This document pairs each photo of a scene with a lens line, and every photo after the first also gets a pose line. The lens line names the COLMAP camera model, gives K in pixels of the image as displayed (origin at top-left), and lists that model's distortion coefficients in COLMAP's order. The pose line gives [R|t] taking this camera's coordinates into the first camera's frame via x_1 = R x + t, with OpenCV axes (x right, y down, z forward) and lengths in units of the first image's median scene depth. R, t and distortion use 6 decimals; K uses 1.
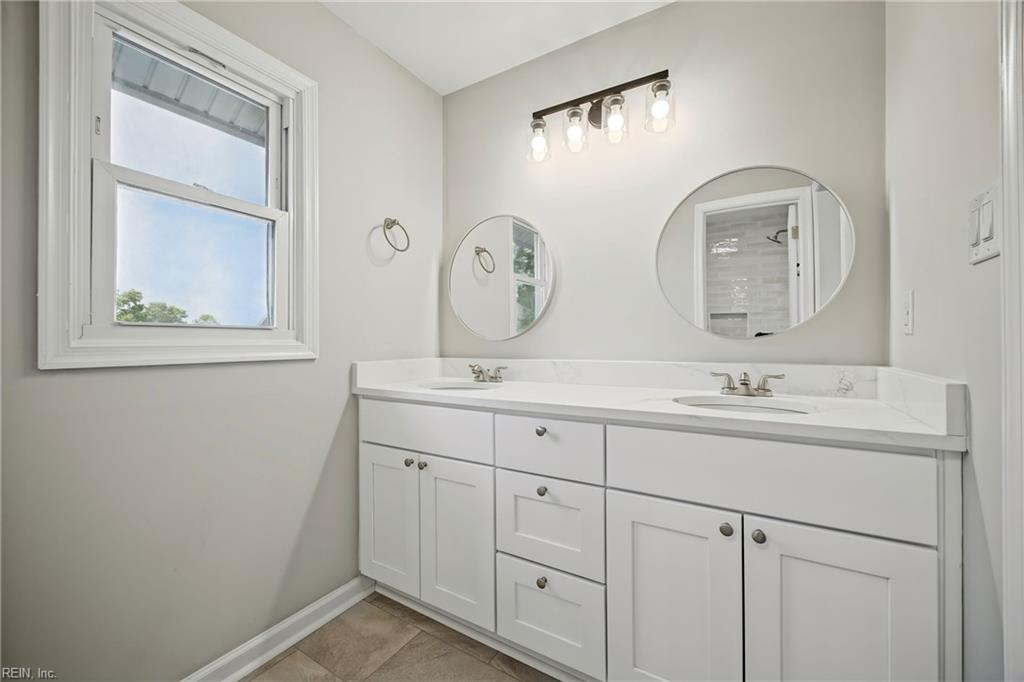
lens RADIAL K [[406.7, 0, 513.6], [0, 406.7, 342.5], [0, 0, 1]] dist [-0.001403, -0.000163]
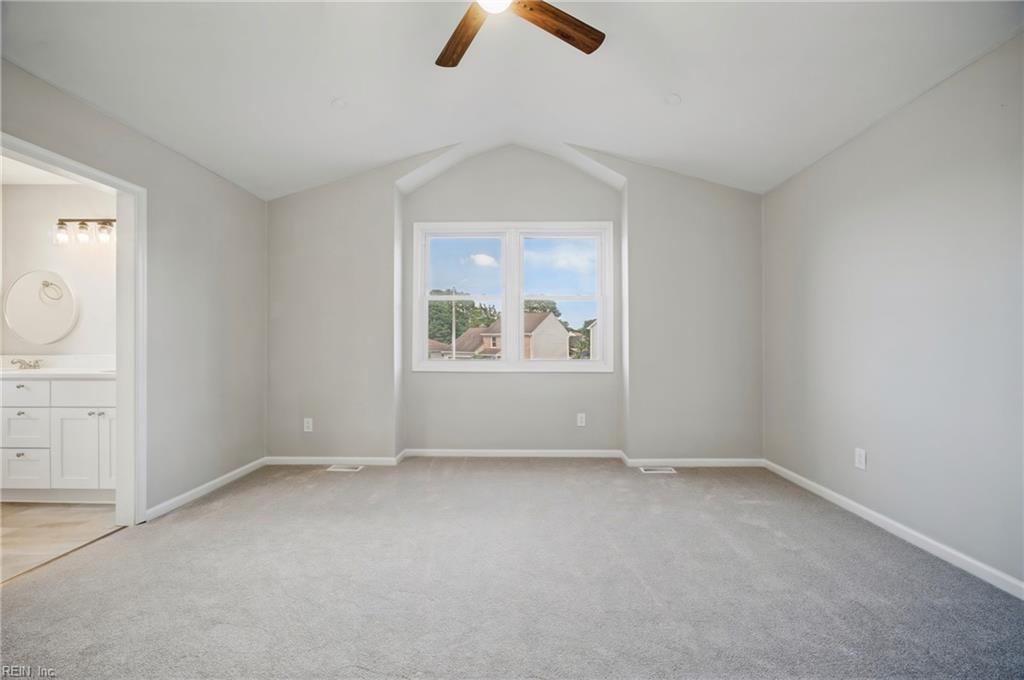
lens RADIAL K [[406.7, 0, 511.1], [0, 406.7, 342.1], [0, 0, 1]] dist [-0.001403, -0.000163]
pose [[0.868601, 0.008519, 0.495440, 1.239190], [-0.005936, 0.999959, -0.006787, -0.021524], [-0.495477, 0.002955, 0.868616, -2.146771]]
